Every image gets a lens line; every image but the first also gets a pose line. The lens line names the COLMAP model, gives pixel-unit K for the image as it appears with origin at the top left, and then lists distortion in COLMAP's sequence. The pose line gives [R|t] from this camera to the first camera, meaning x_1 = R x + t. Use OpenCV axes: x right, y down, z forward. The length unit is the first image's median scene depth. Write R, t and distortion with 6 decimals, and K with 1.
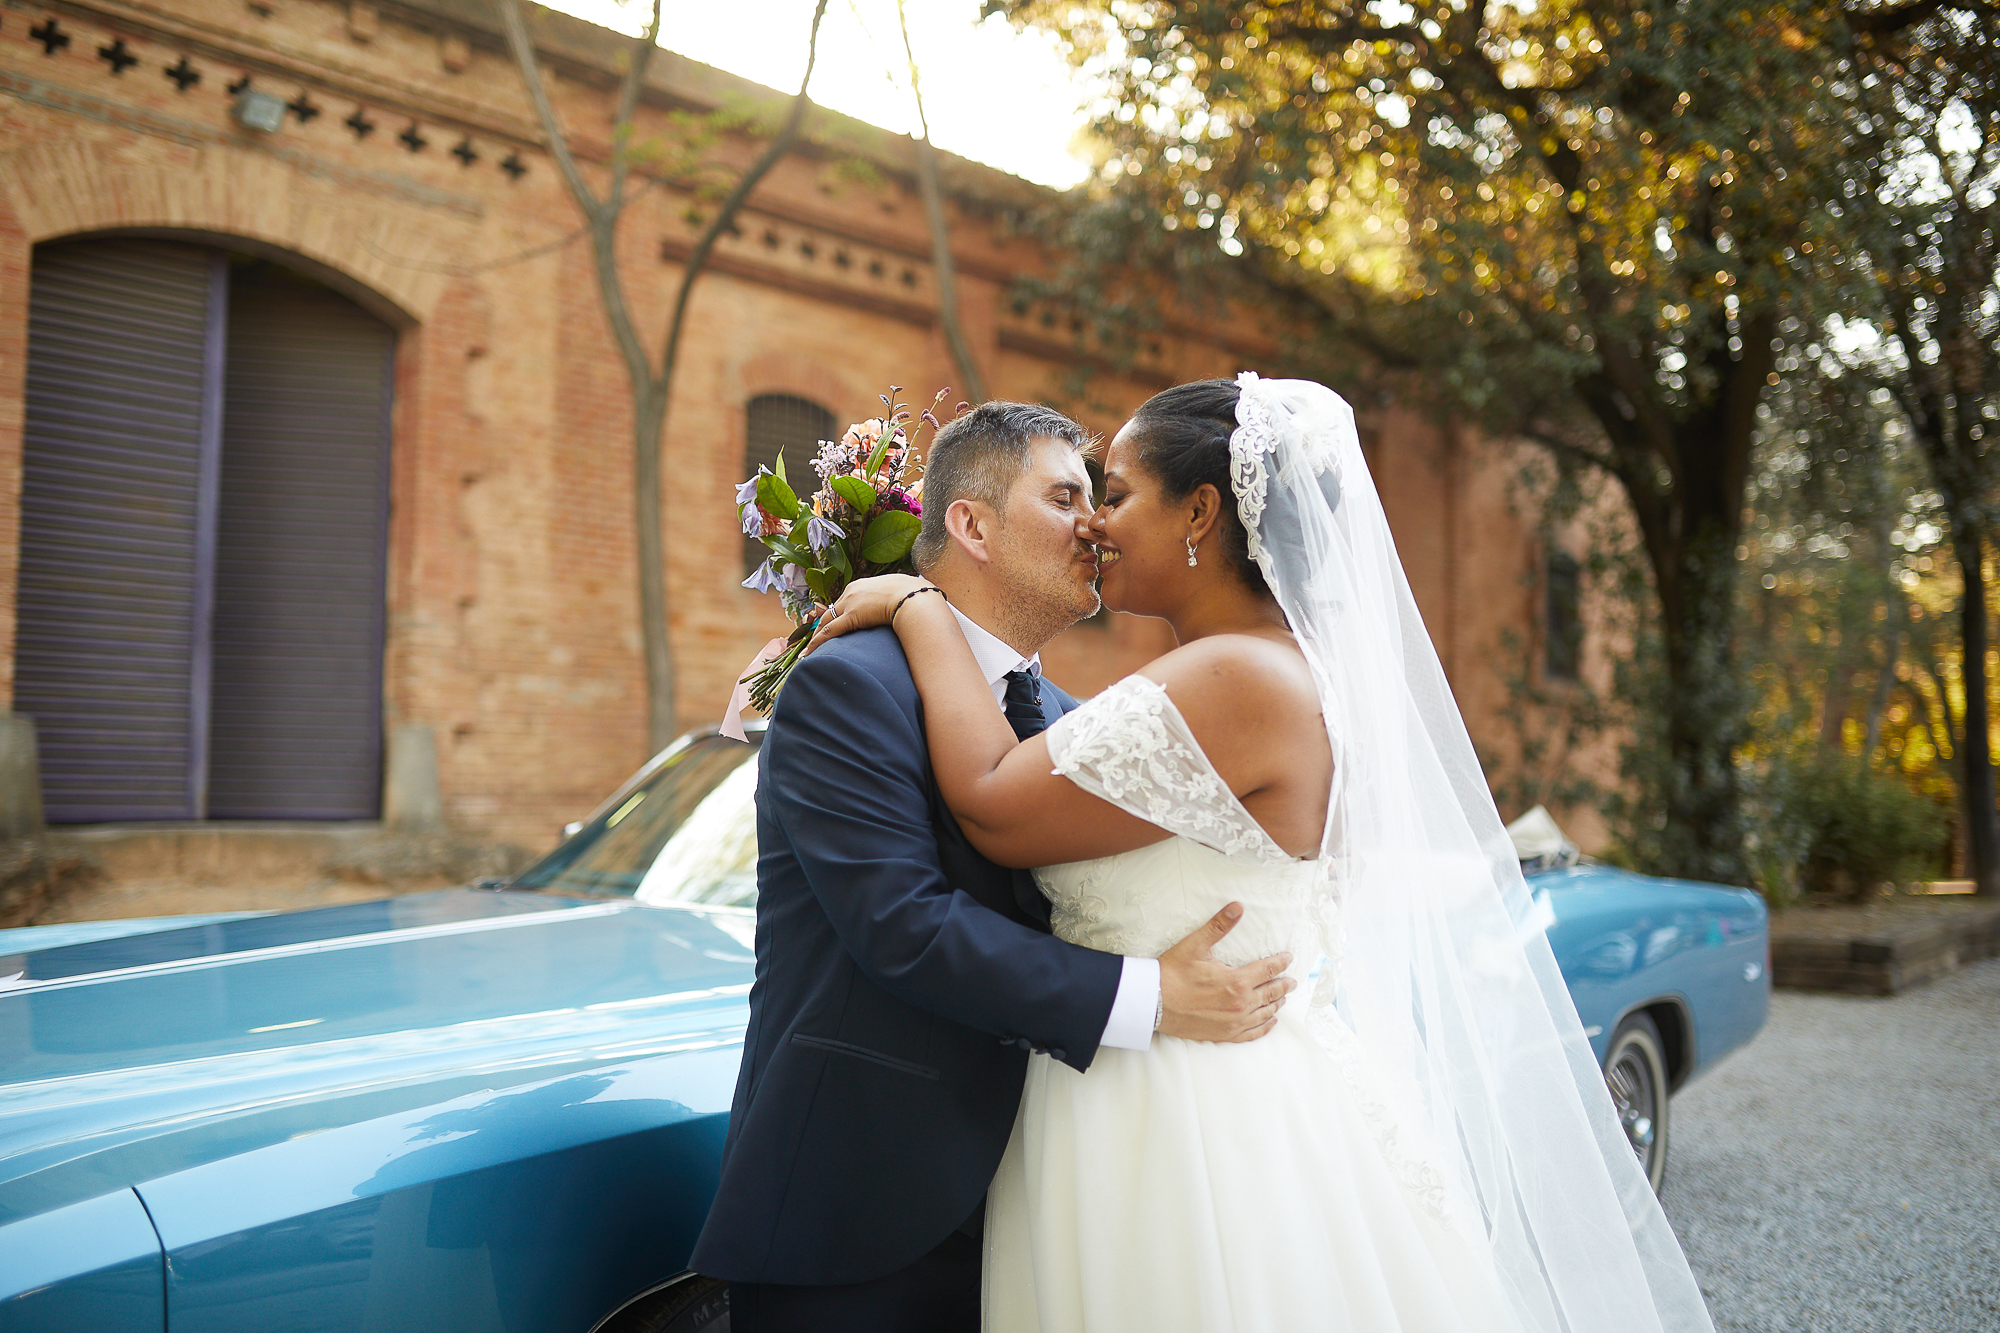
lens RADIAL K [[1883.3, 0, 966.1], [0, 1883.3, 670.4], [0, 0, 1]] dist [-0.083099, 0.122741]
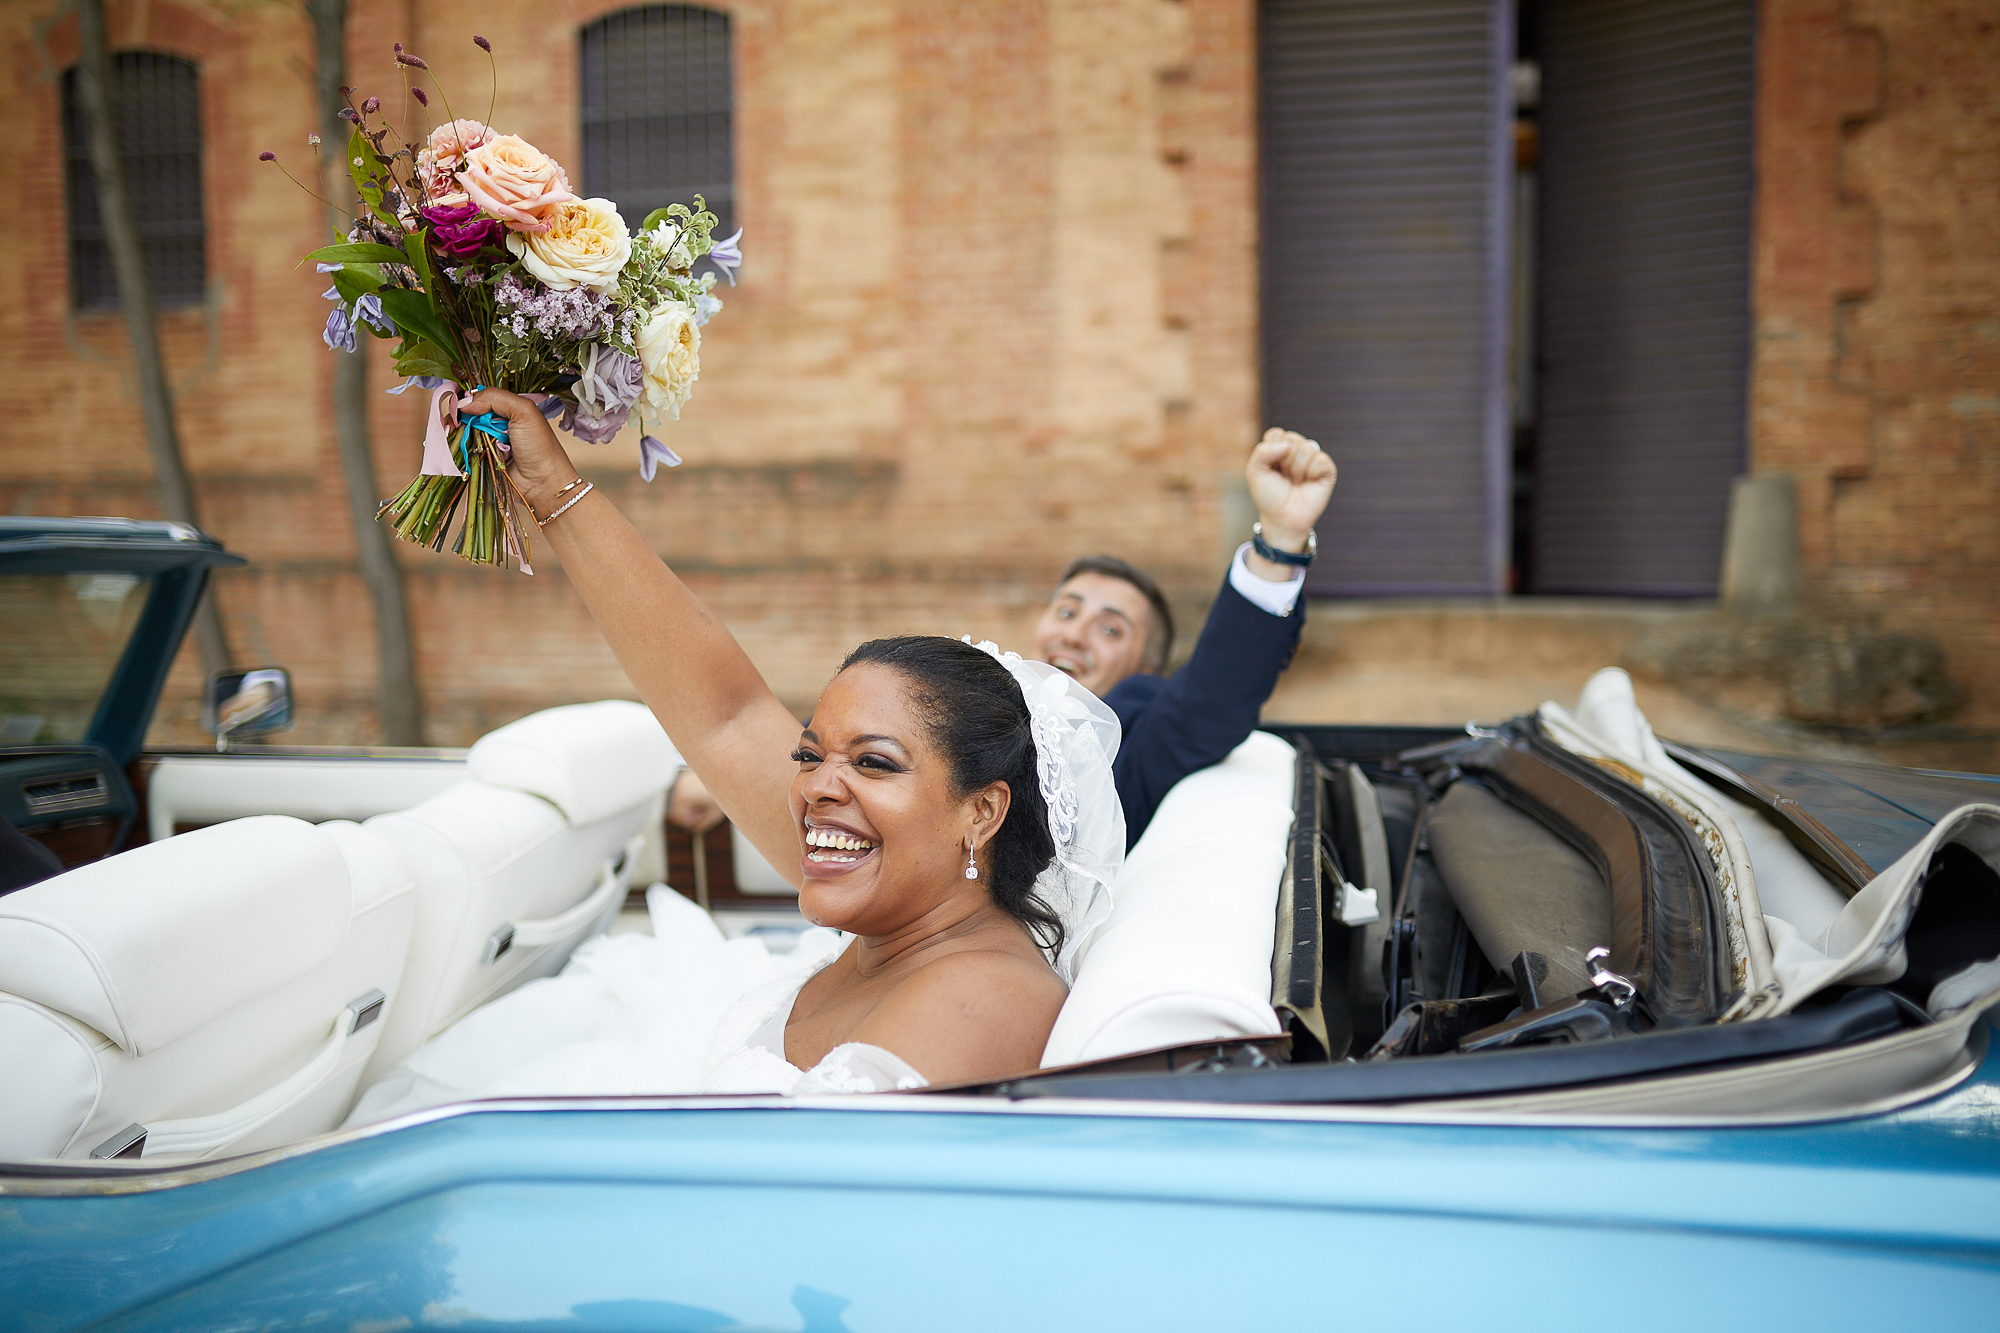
lens RADIAL K [[1883.3, 0, 966.1], [0, 1883.3, 670.4], [0, 0, 1]] dist [-0.083099, 0.122741]
pose [[0.485857, 0.044083, -0.872926, 0.202639], [0.066462, 0.993972, 0.087187, 0.021649], [0.871508, -0.100377, 0.479998, 0.358632]]
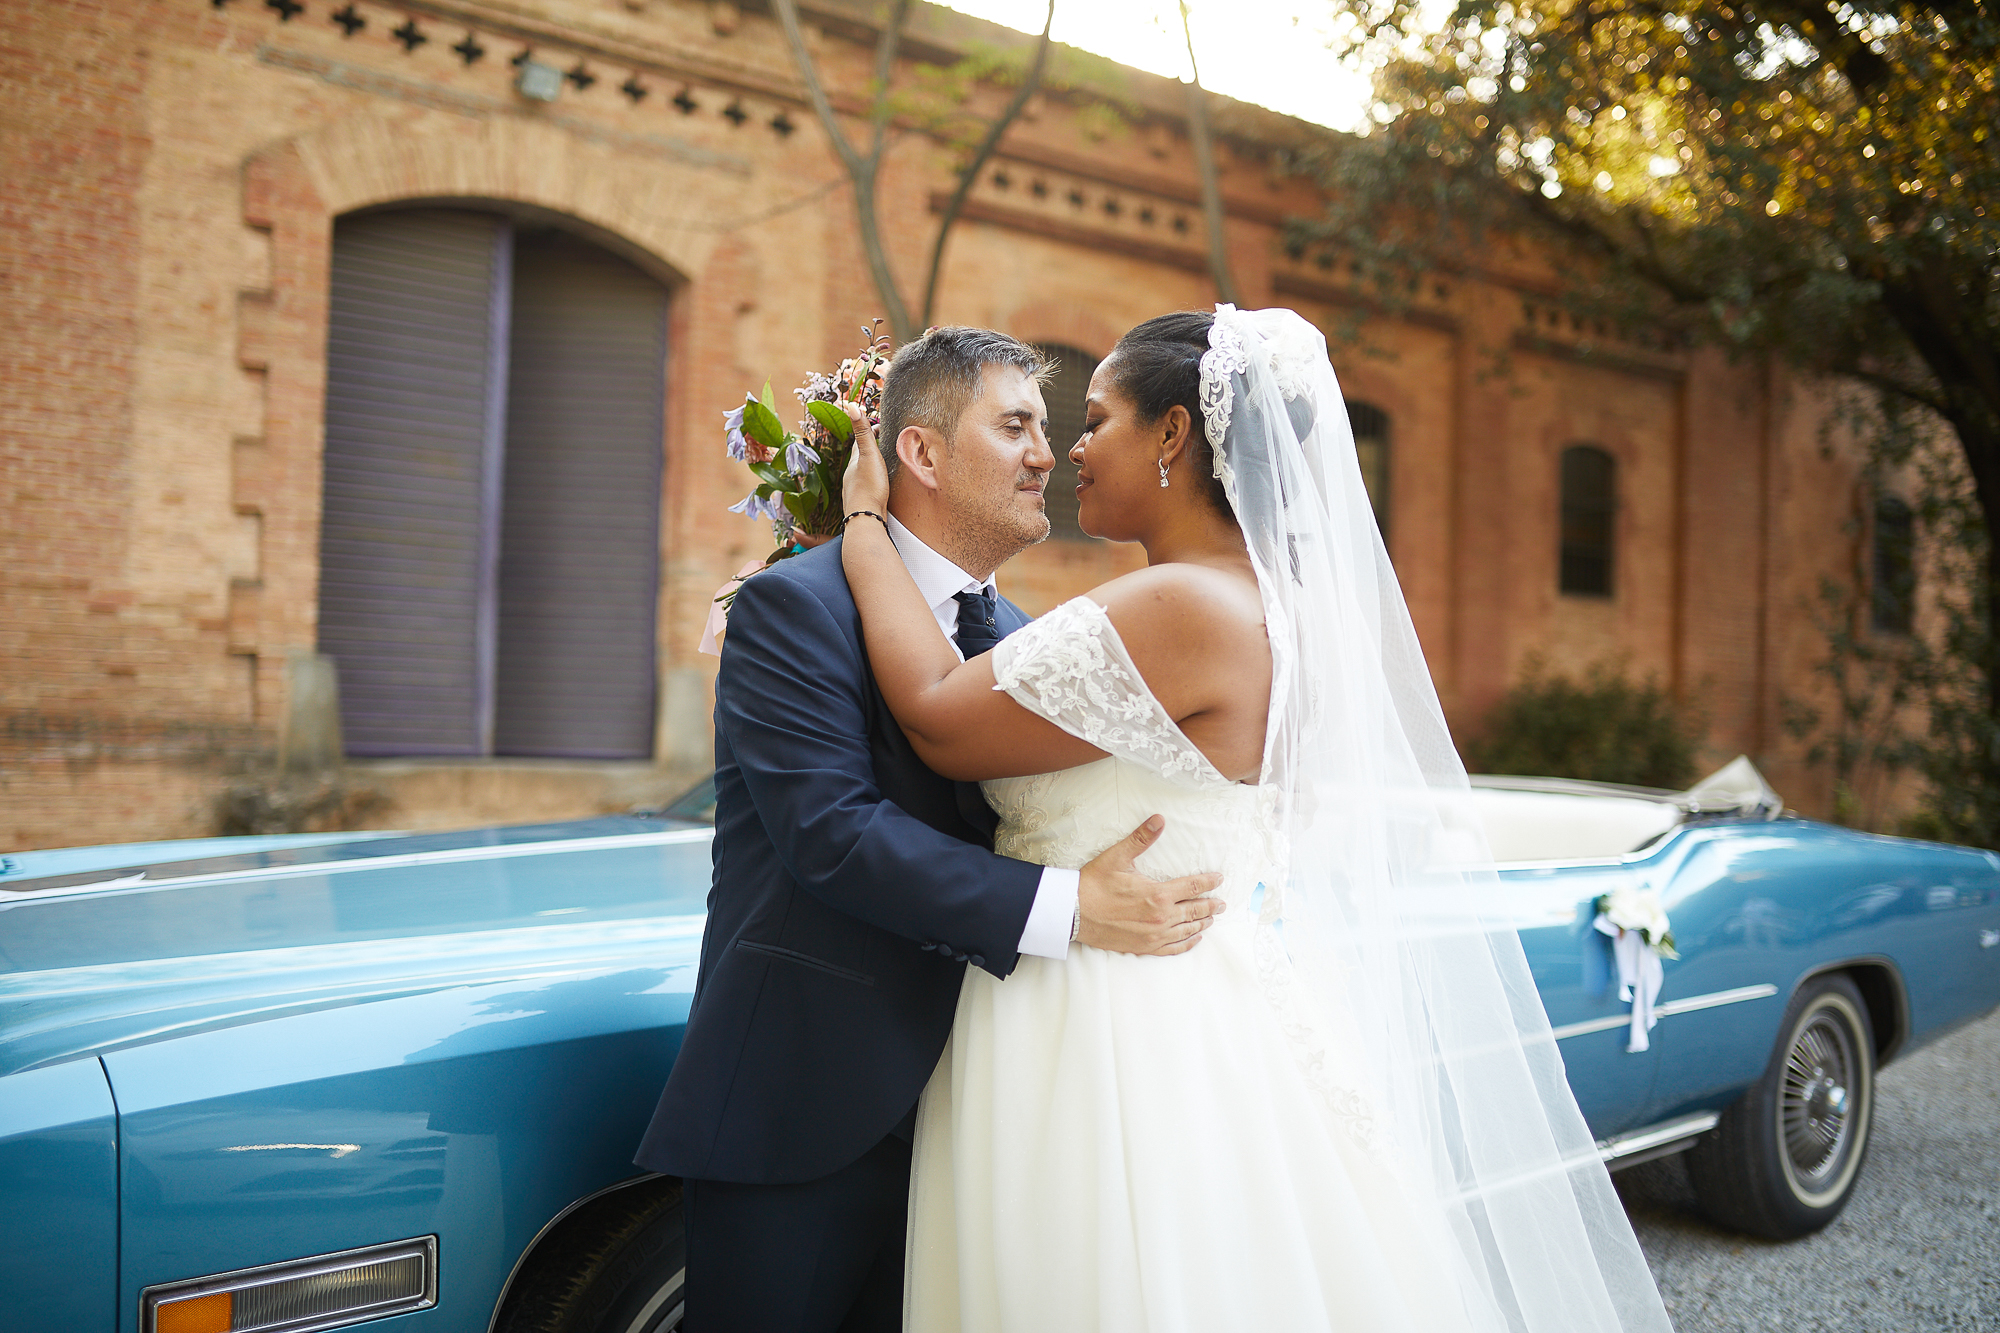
lens RADIAL K [[1883.3, 0, 966.1], [0, 1883.3, 670.4], [0, 0, 1]] dist [-0.083099, 0.122741]
pose [[0.985860, 0.007598, -0.167400, 0.033367], [-0.003390, 0.999671, 0.025411, 0.002868], [0.167538, -0.024484, 0.985561, -0.001670]]
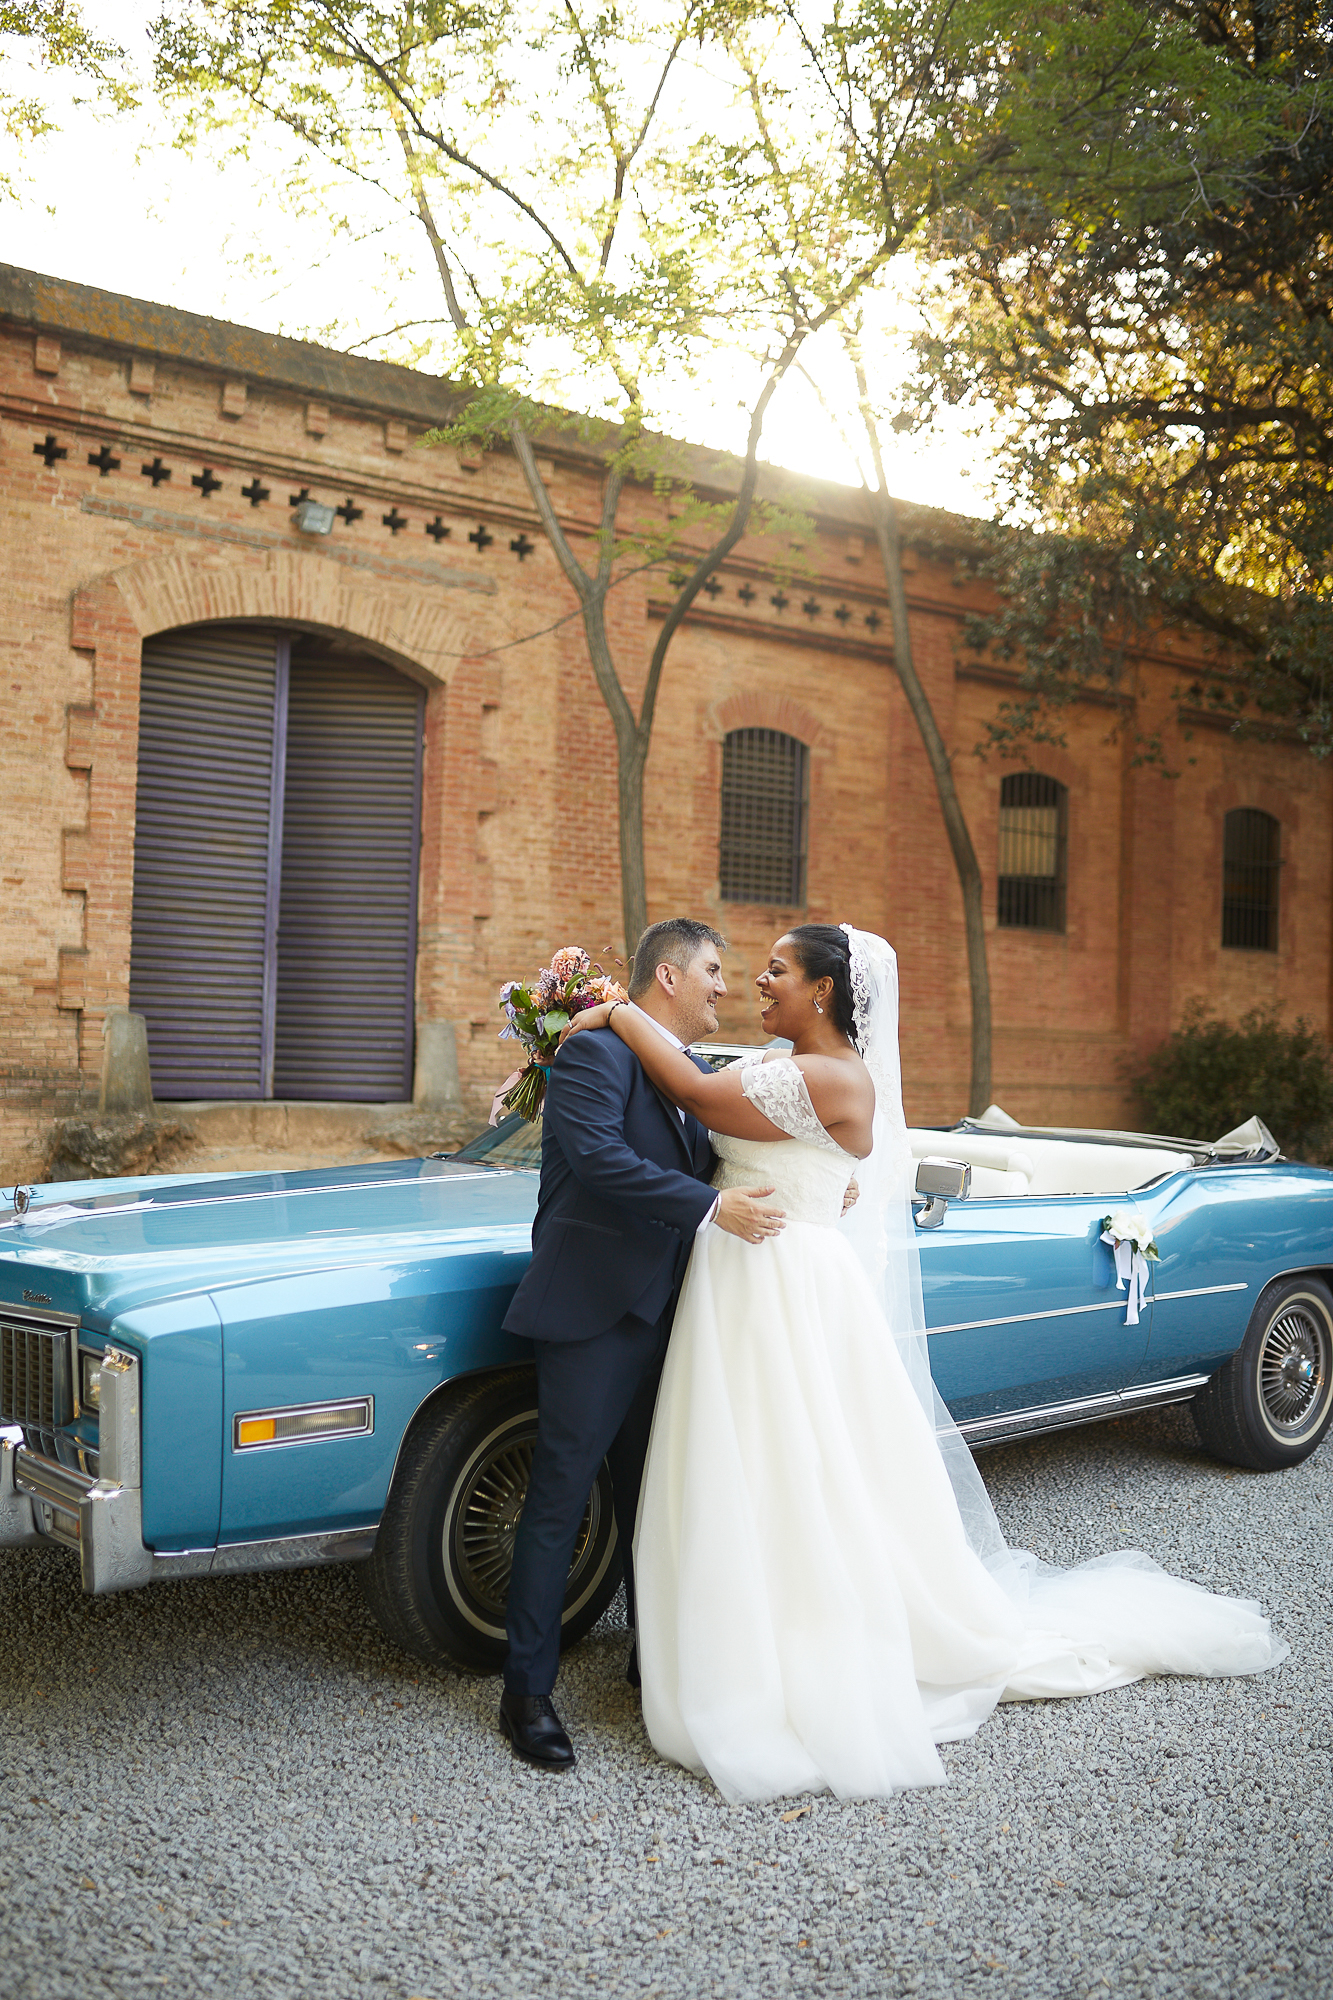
lens RADIAL K [[1883.3, 0, 630.8], [0, 1883.3, 997.7], [0, 0, 1]] dist [-0.083099, 0.122741]
pose [[0.980303, 0.010479, -0.197220, 0.065737], [-0.005212, 0.999616, 0.027207, -0.019723], [0.197430, -0.025643, 0.979982, -0.162911]]
